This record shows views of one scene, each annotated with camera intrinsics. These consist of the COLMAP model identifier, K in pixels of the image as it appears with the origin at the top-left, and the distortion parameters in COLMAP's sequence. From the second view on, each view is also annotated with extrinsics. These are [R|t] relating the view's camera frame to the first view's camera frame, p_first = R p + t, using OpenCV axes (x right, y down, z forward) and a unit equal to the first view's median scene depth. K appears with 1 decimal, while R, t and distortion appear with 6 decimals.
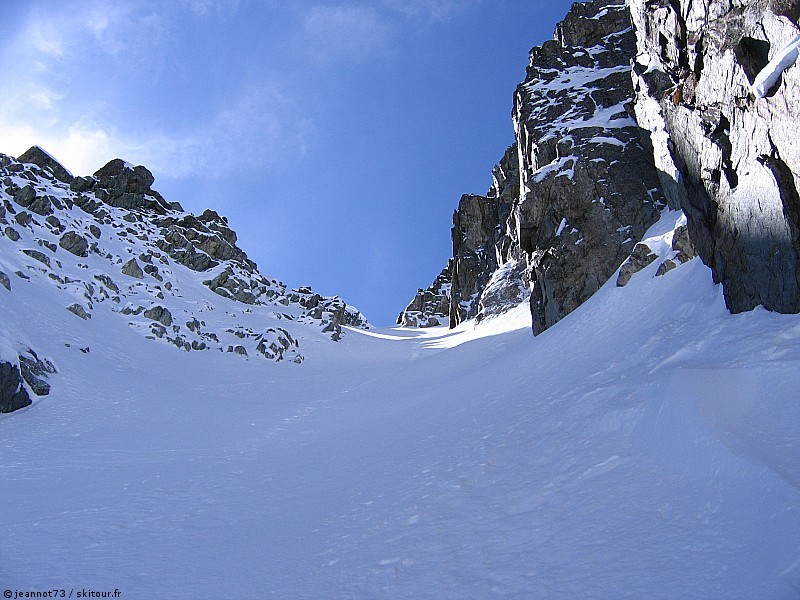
lens RADIAL K [[885.0, 0, 400.0], [0, 885.0, 300.0], [0, 0, 1]] dist [-0.109279, 0.022070]
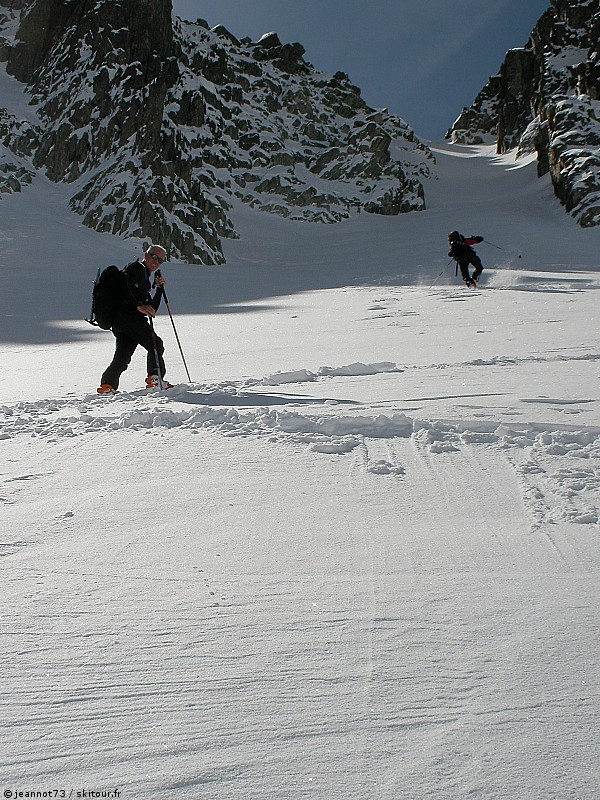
lens RADIAL K [[1524.2, 0, 300.0], [0, 1524.2, 400.0], [0, 0, 1]] dist [-0.137679, 0.121395]
pose [[0.998960, 0.024455, -0.038473, -0.143266], [-0.014886, 0.972667, 0.231729, -0.128560], [0.043088, -0.230915, 0.972019, -1.359868]]
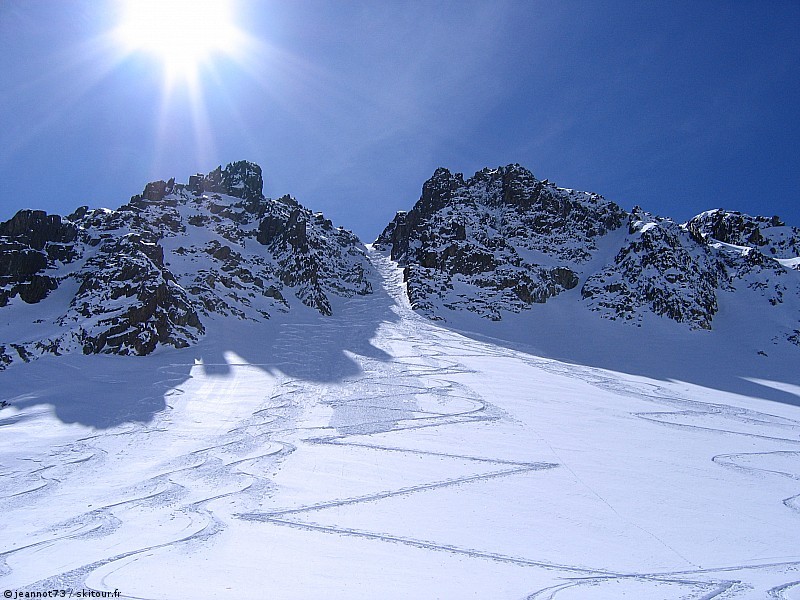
lens RADIAL K [[885.0, 0, 400.0], [0, 885.0, 300.0], [0, 0, 1]] dist [-0.109279, 0.022070]
pose [[0.985834, 0.114956, 0.122131, -0.362213], [-0.137453, 0.971015, 0.195542, -0.562964], [-0.096112, -0.209559, 0.973061, -2.921619]]
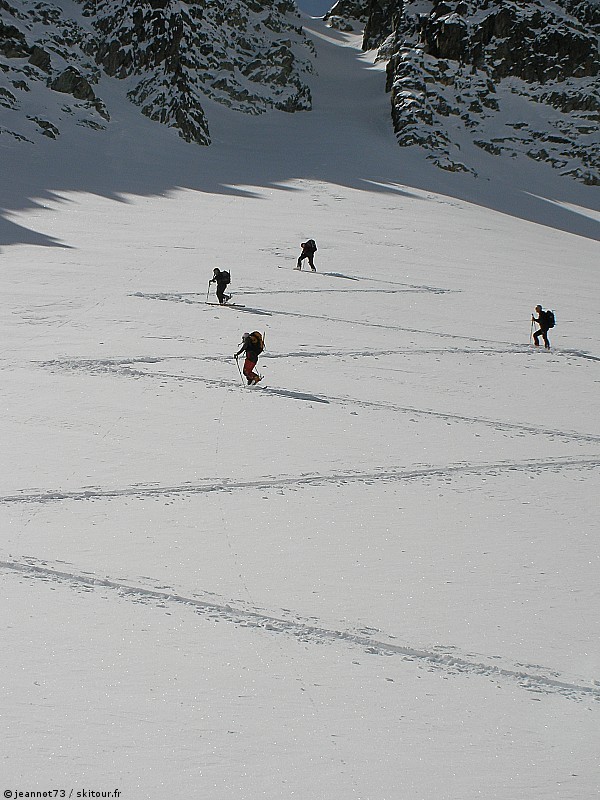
lens RADIAL K [[1854.4, 0, 300.0], [0, 1854.4, 400.0], [0, 0, 1]] dist [-0.128329, 0.113376]
pose [[0.983956, 0.153404, 0.091096, -0.286994], [-0.174543, 0.933444, 0.313394, -0.432798], [-0.036958, -0.324267, 0.945244, -2.686344]]
